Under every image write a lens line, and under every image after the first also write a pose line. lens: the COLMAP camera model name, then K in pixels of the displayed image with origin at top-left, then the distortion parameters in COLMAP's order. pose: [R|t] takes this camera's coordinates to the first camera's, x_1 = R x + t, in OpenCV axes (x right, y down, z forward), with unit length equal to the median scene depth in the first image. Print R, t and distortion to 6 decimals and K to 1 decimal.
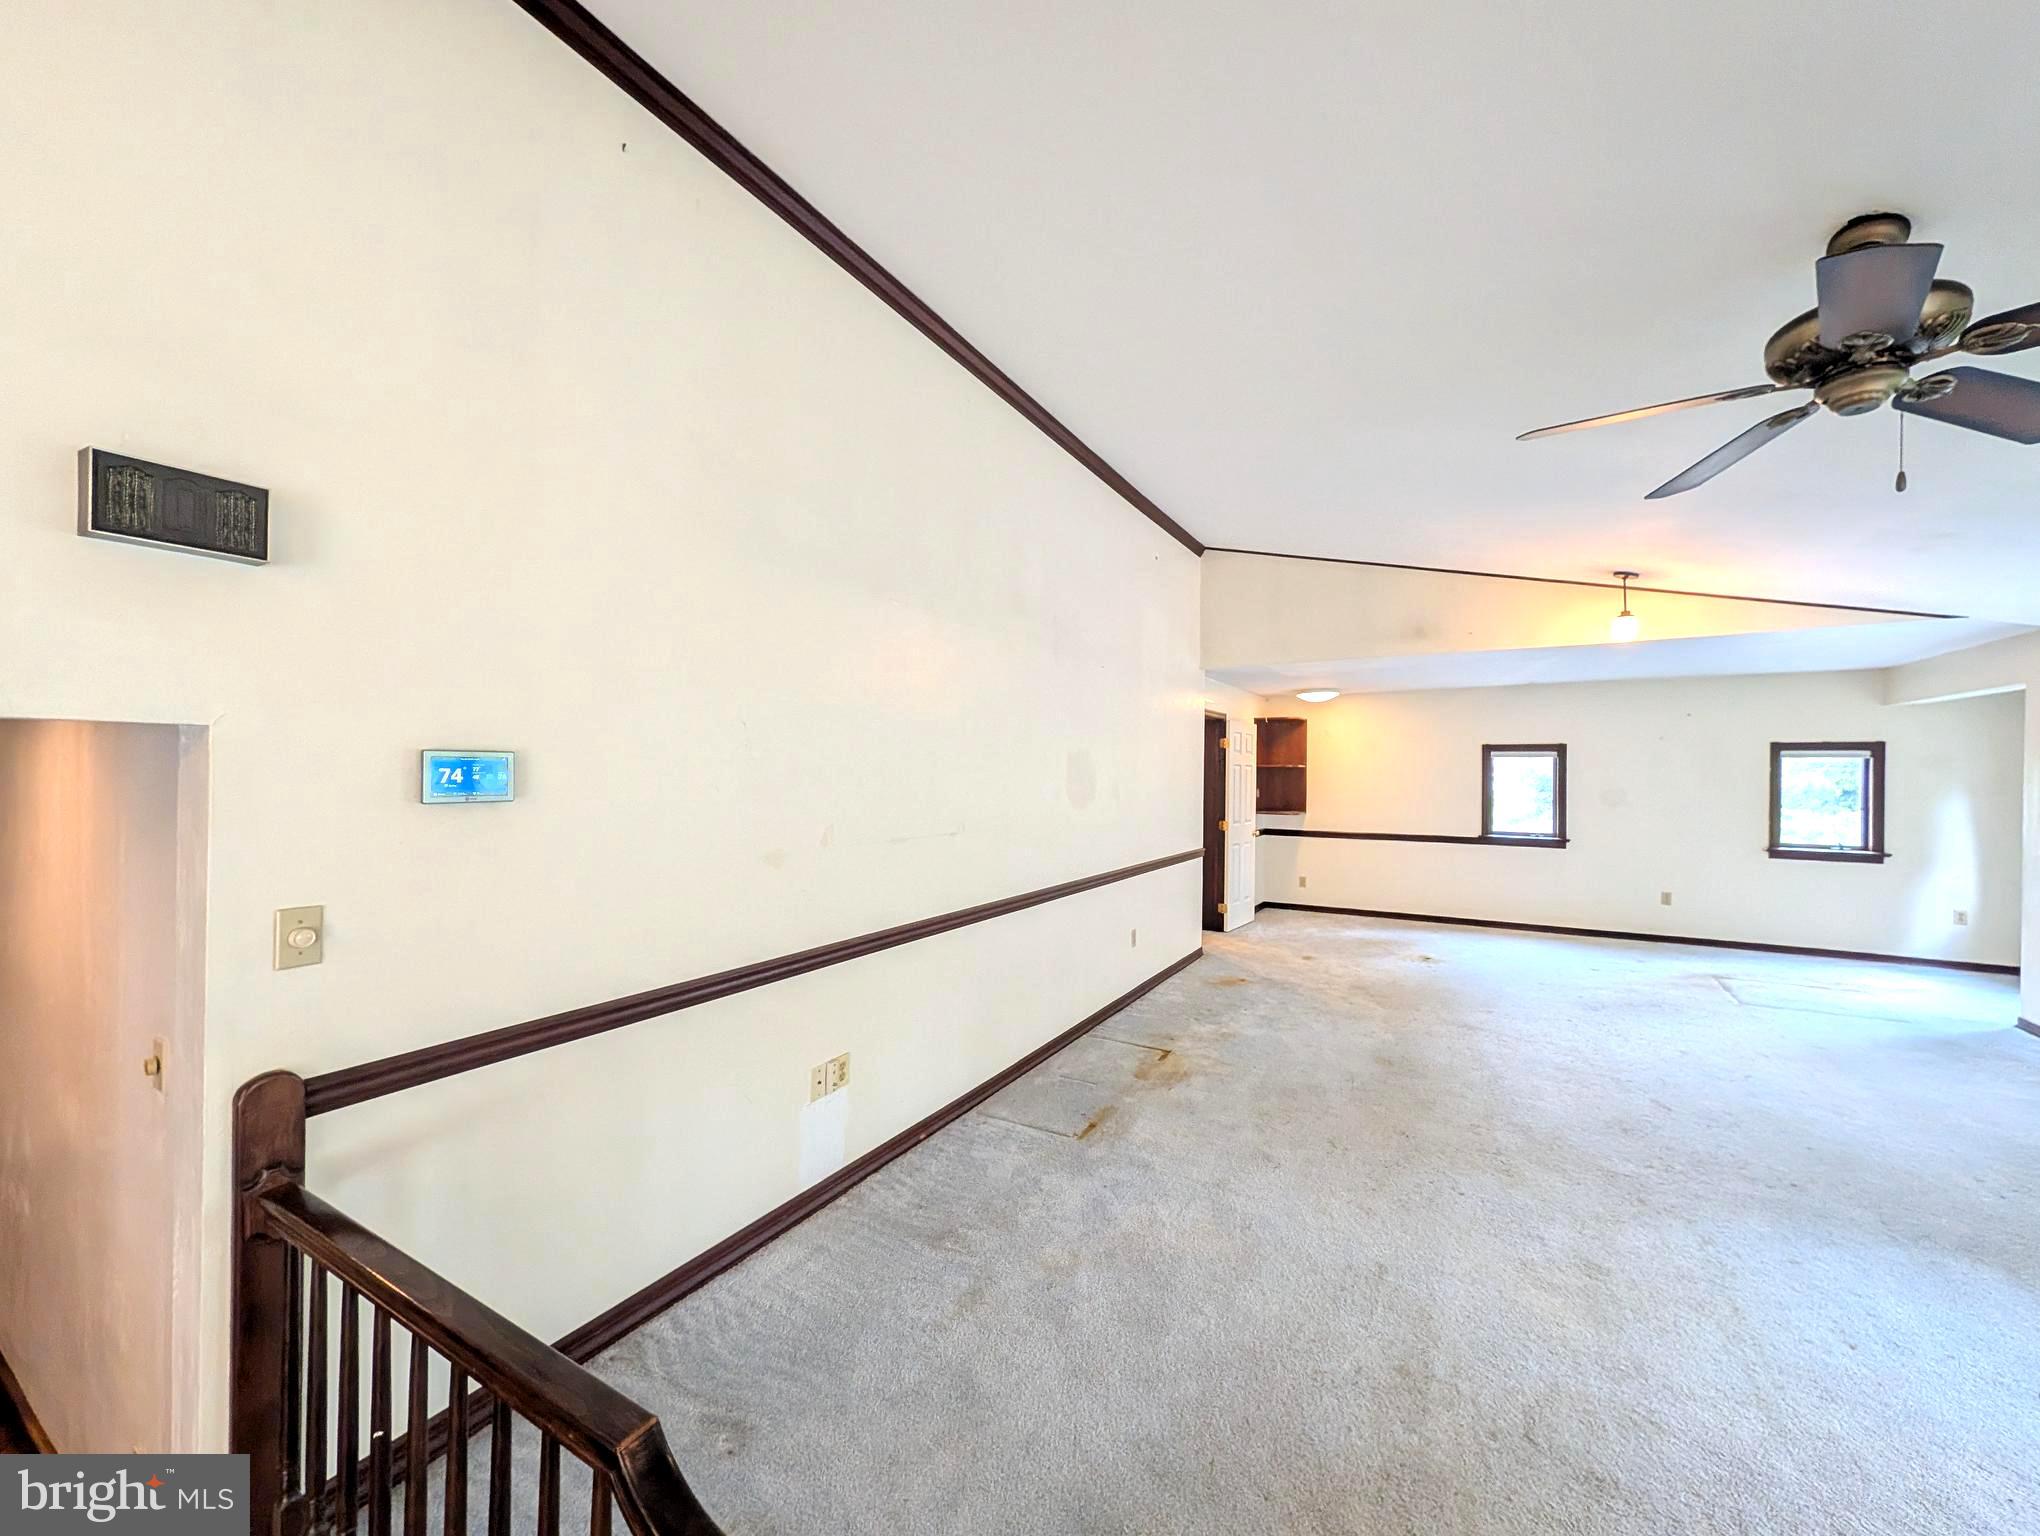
lens RADIAL K [[784.7, 0, 1025.0], [0, 784.7, 763.8], [0, 0, 1]] dist [0.001291, 0.000409]
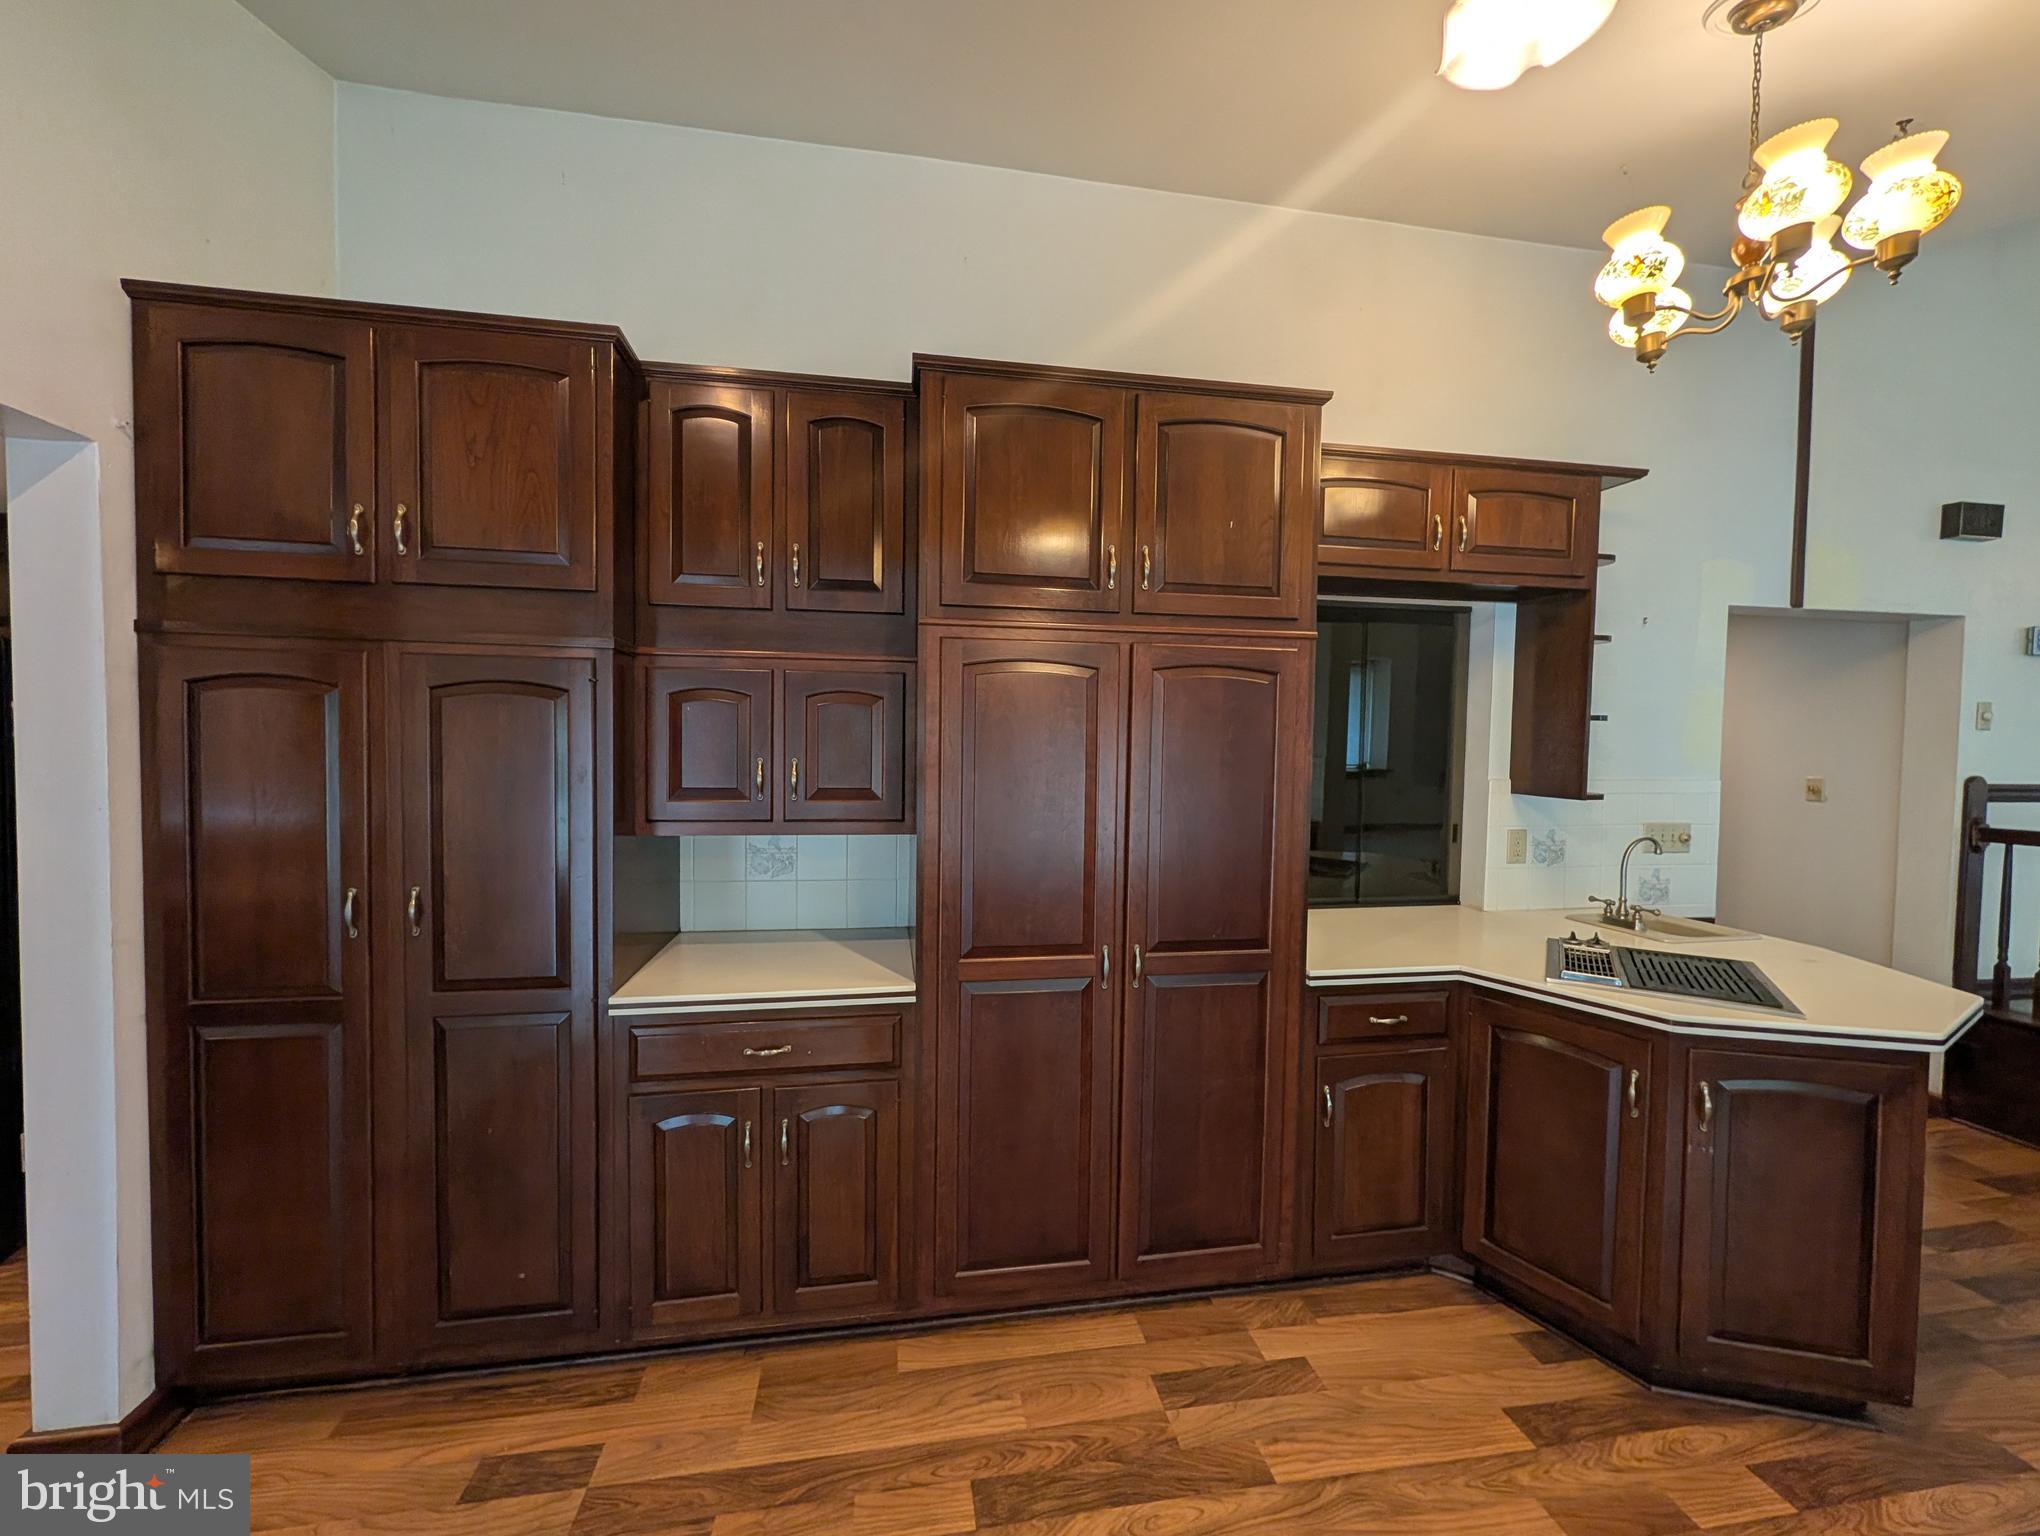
lens RADIAL K [[784.7, 0, 1012.0], [0, 784.7, 765.5], [0, 0, 1]] dist [0.001291, 0.000409]
pose [[0.636291, 0.014523, -0.771313, -0.198830], [0.002025, 0.999788, 0.020495, 0.063542], [0.771447, -0.014603, 0.636126, -0.494687]]
